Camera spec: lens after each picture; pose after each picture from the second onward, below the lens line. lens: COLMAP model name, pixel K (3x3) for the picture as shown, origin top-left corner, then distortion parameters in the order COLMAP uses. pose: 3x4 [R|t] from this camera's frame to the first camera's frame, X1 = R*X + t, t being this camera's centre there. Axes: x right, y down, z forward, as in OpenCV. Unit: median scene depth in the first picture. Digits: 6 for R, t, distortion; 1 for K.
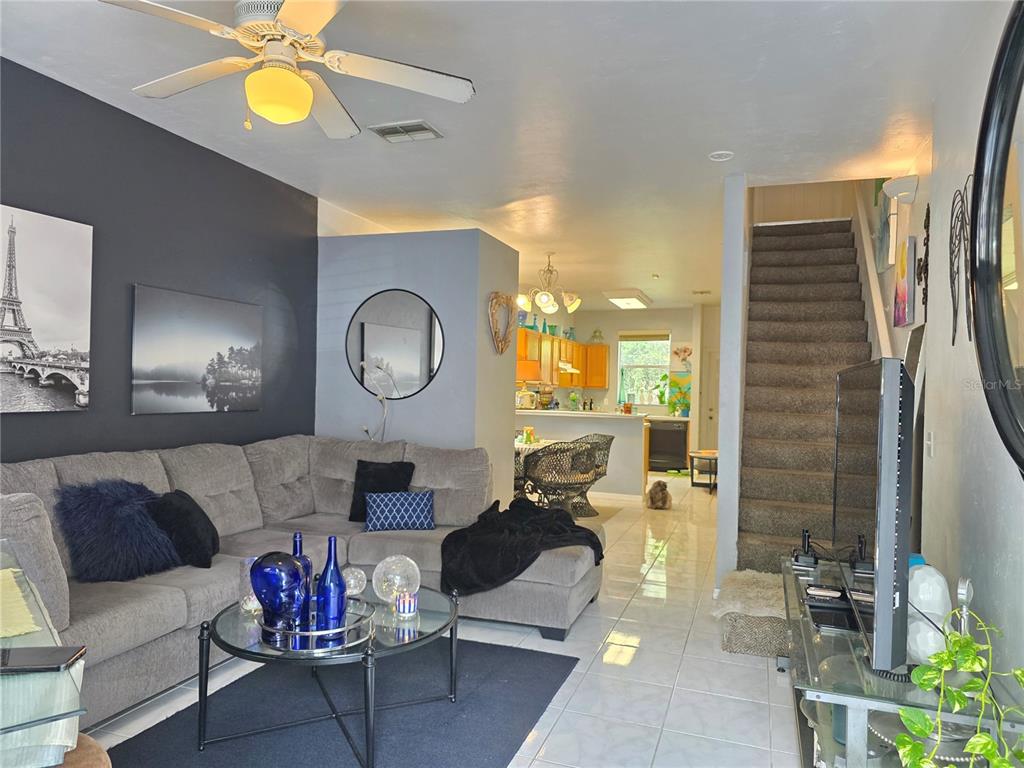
lens RADIAL K [[636.3, 0, 507.0], [0, 636.3, 385.9], [0, 0, 1]] dist [0.001577, -0.001007]
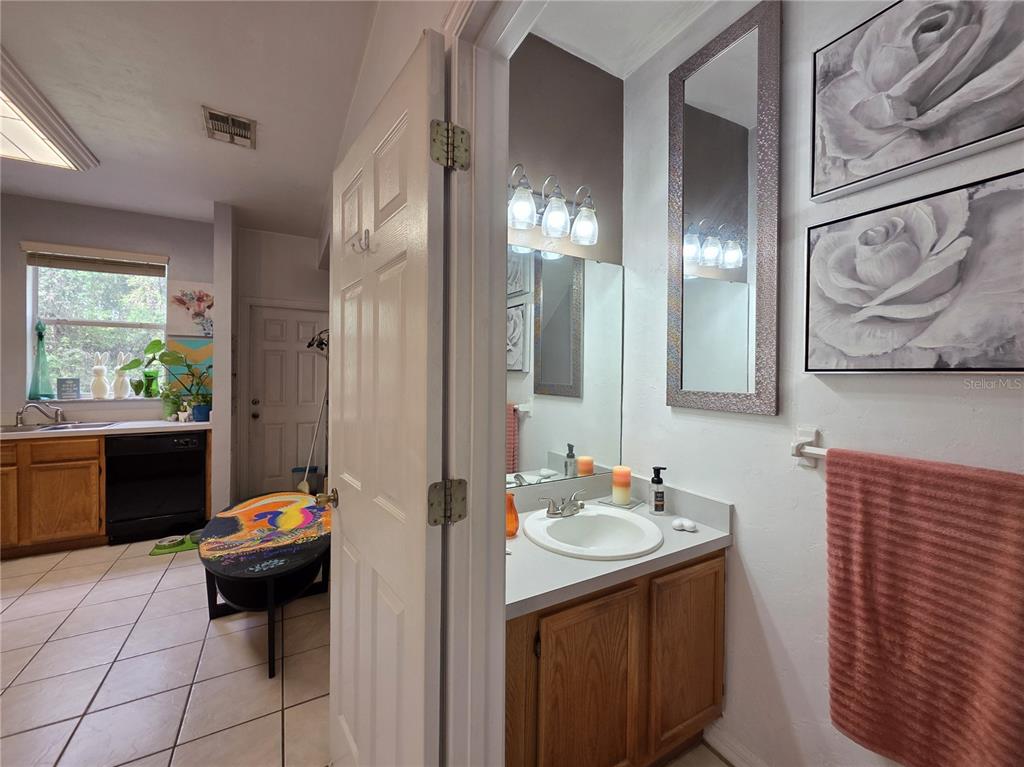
lens RADIAL K [[418.6, 0, 515.9], [0, 418.6, 375.2], [0, 0, 1]] dist [-0.000786, 0.000254]
pose [[0.638267, -0.019567, 0.769567, 0.177623], [0.001482, 0.999706, 0.024190, 0.002595], [-0.769814, -0.014299, 0.638108, 0.569464]]
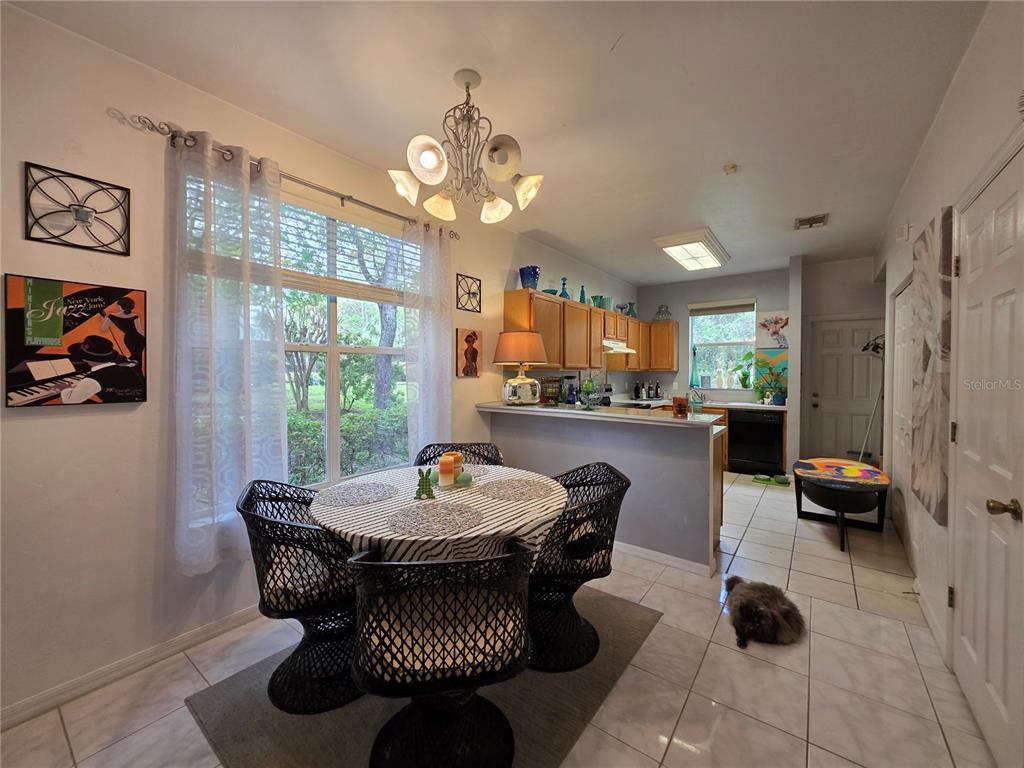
lens RADIAL K [[418.6, 0, 509.2], [0, 418.6, 376.7], [0, 0, 1]] dist [-0.000786, 0.000254]
pose [[0.962991, -0.016651, -0.269017, 0.096839], [0.020309, 0.999735, 0.010820, 0.001364], [0.268766, -0.015883, 0.963075, 0.406416]]
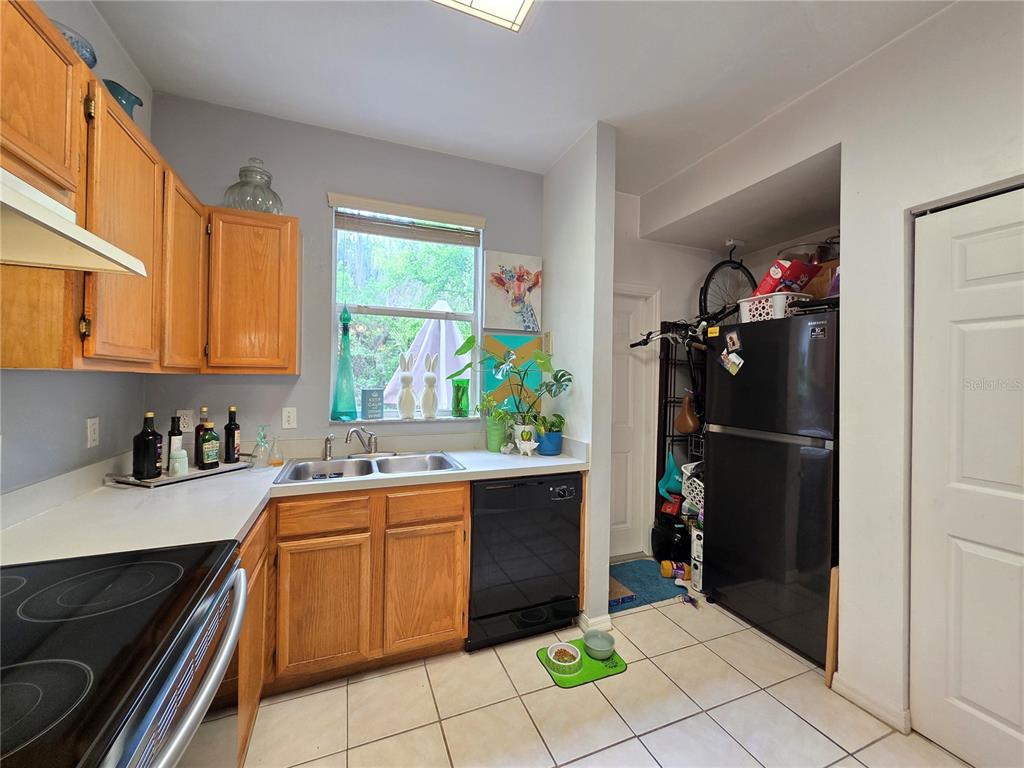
lens RADIAL K [[418.6, 0, 521.4], [0, 418.6, 375.1], [0, 0, 1]] dist [-0.000786, 0.000254]
pose [[0.720078, -0.001951, 0.693890, 0.104071], [-0.003394, 0.999974, 0.006333, 0.002917], [-0.693885, -0.006915, 0.720053, 0.832815]]
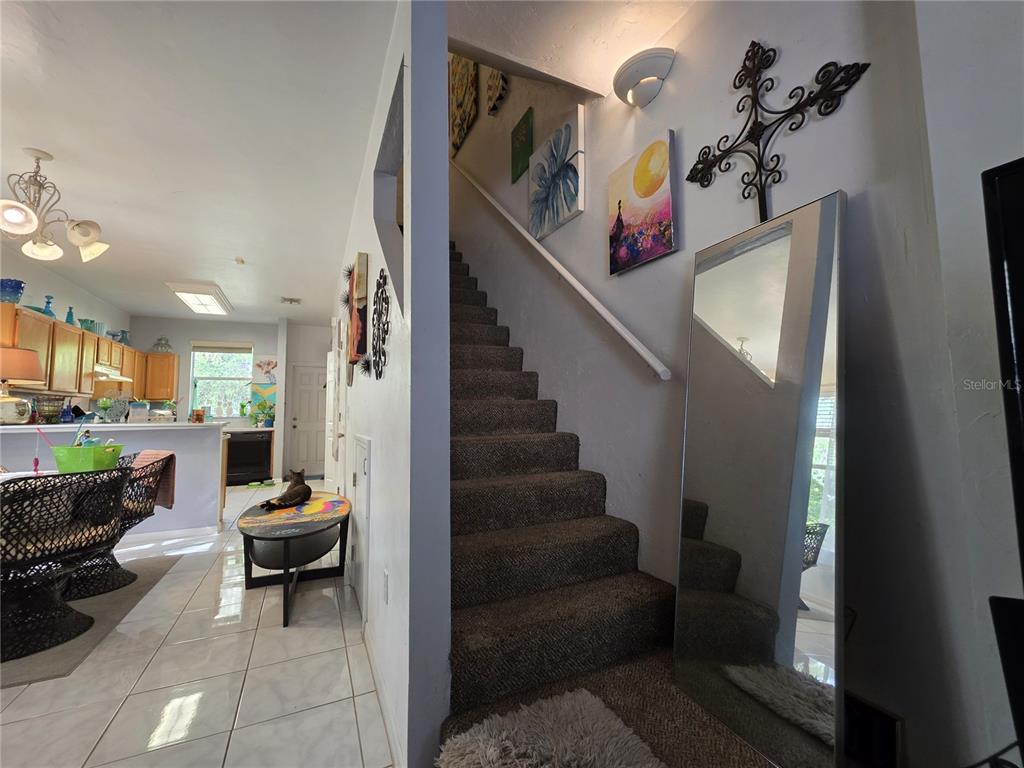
lens RADIAL K [[418.6, 0, 505.9], [0, 418.6, 378.4], [0, 0, 1]] dist [-0.000786, 0.000254]
pose [[0.690930, 0.026518, 0.722435, 0.052720], [0.023689, 0.997960, -0.059288, 0.019218], [-0.722533, 0.058078, 0.688892, 0.247647]]
